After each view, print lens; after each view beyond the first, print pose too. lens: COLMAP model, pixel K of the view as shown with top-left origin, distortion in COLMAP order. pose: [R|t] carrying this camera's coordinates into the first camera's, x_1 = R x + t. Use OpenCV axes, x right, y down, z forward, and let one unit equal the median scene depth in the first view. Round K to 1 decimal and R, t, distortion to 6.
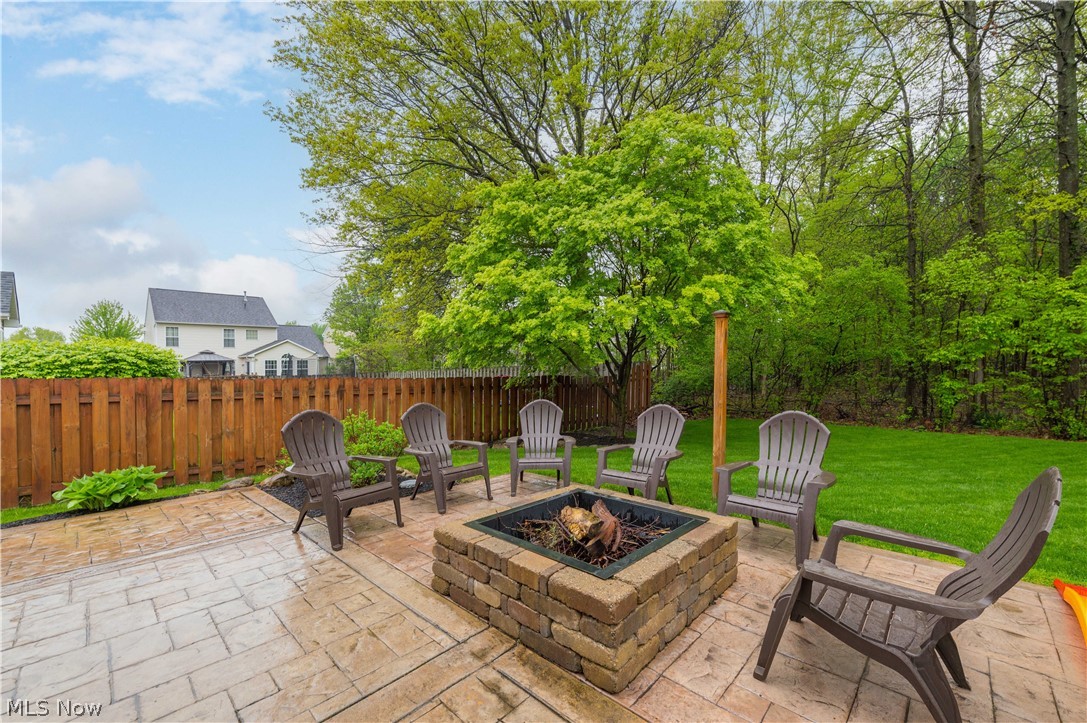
lens RADIAL K [[432.5, 0, 568.8], [0, 432.5, 382.0], [0, 0, 1]] dist [0.013527, -0.000694]
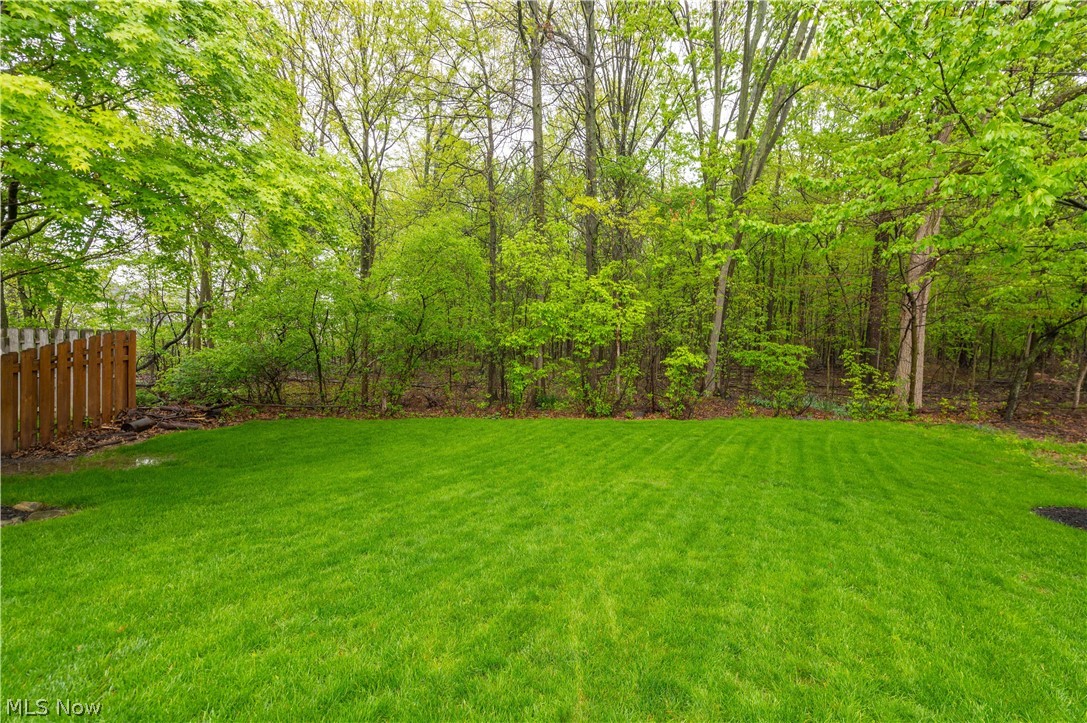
lens RADIAL K [[432.5, 0, 558.0], [0, 432.5, 356.3], [0, 0, 1]] dist [0.013527, -0.000694]
pose [[0.695590, 0.012427, 0.718332, 0.232566], [-0.003405, 0.999896, -0.014001, -0.012165], [-0.718431, 0.007293, 0.695560, 0.260201]]
